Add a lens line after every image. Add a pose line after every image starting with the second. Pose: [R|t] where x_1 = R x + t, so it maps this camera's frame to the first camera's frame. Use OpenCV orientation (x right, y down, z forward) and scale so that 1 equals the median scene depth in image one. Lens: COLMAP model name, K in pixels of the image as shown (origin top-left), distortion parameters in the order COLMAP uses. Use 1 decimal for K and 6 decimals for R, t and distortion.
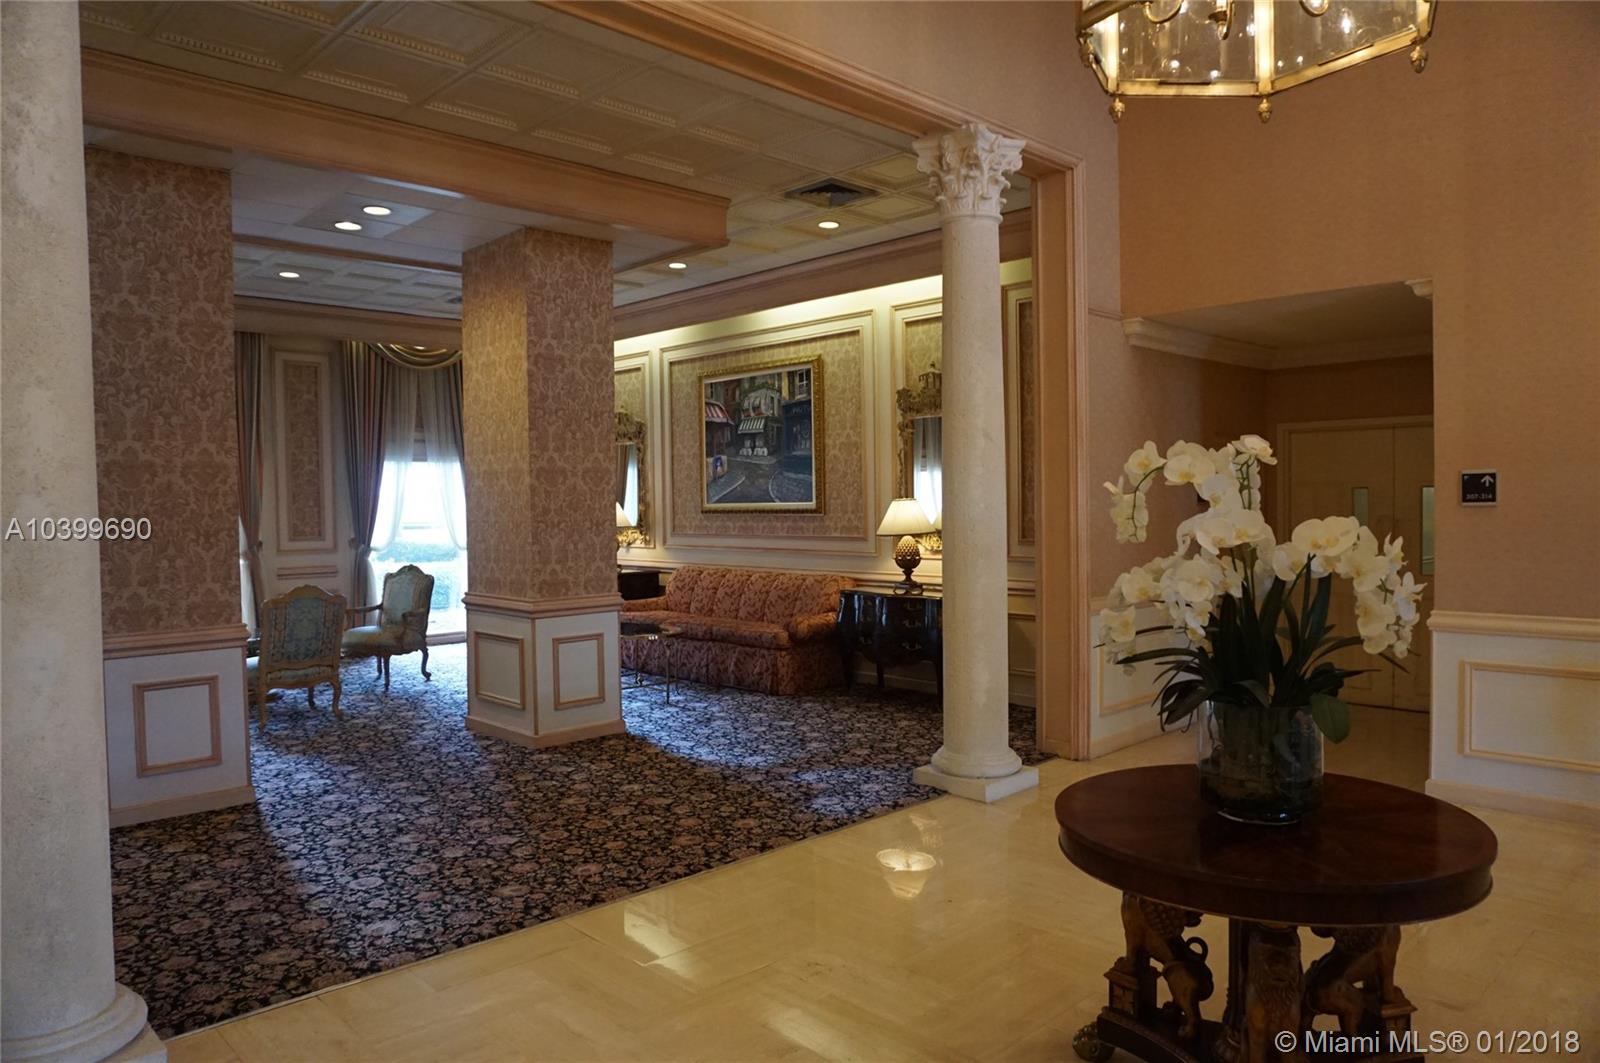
lens RADIAL K [[1053.5, 0, 800.7], [0, 1053.5, 538.4], [0, 0, 1]] dist [-0.048857, 0.025361]
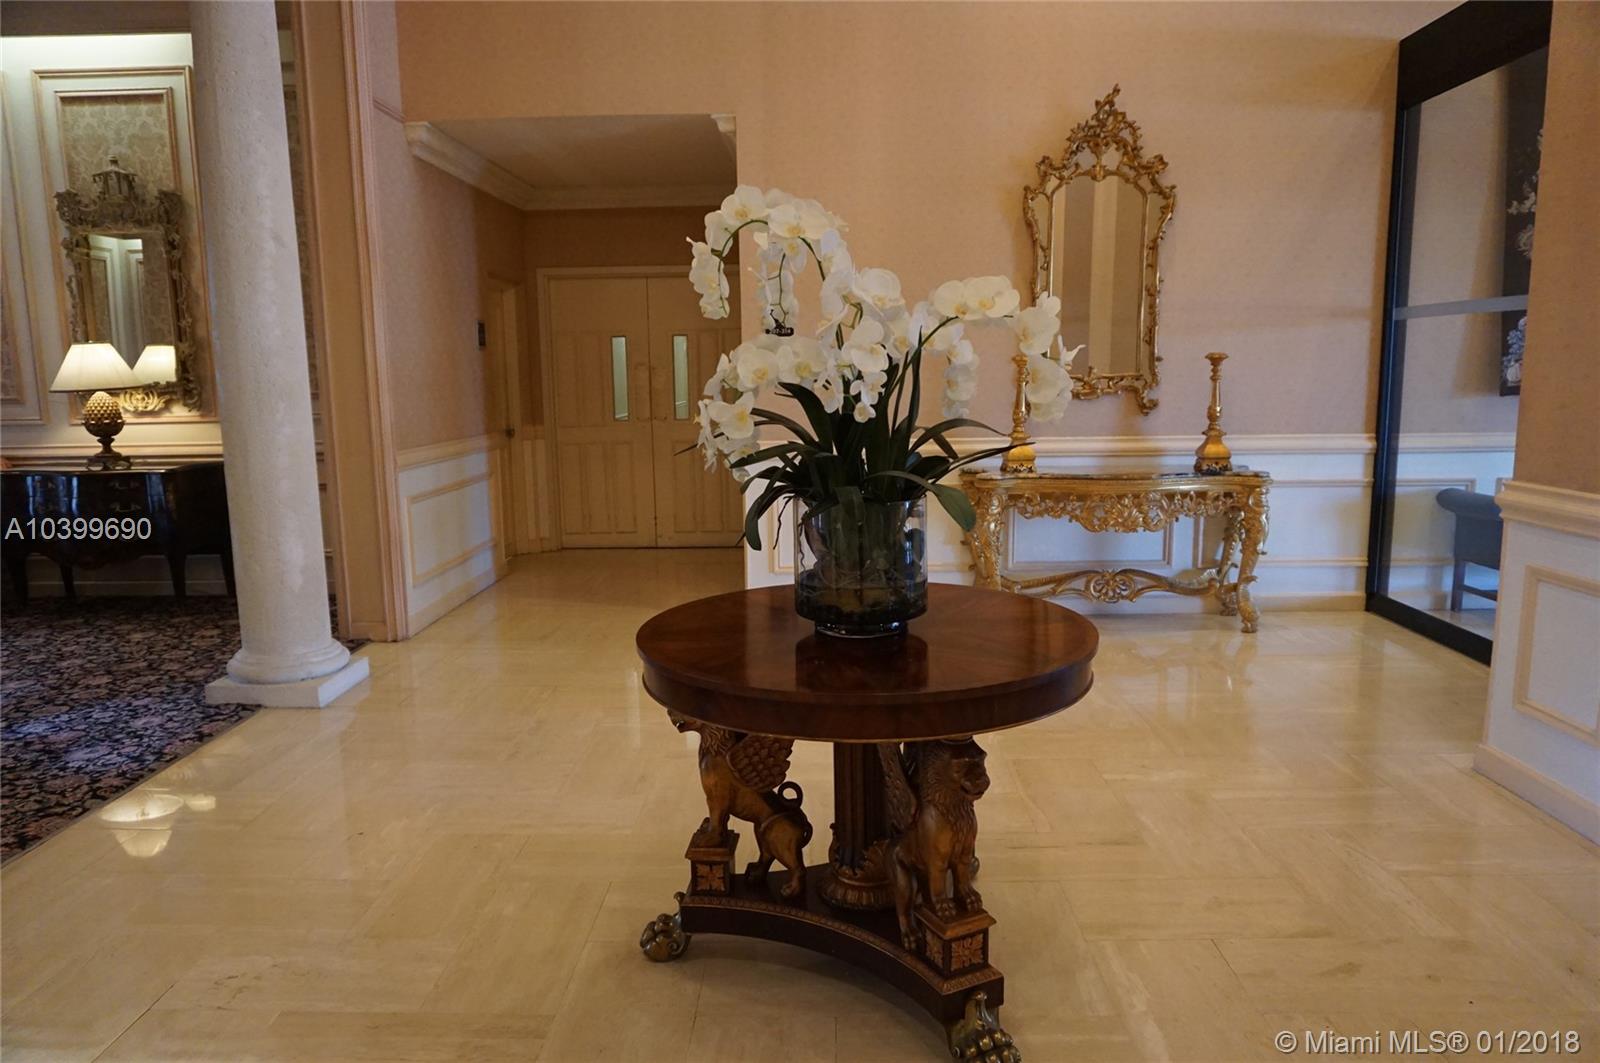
lens RADIAL K [[1053.5, 0, 800.7], [0, 1053.5, 538.4], [0, 0, 1]] dist [-0.048857, 0.025361]
pose [[0.712466, -0.106092, 0.693640, -0.091918], [0.027246, 0.991942, 0.123732, 0.032591], [-0.701178, -0.069256, 0.709615, 0.172956]]
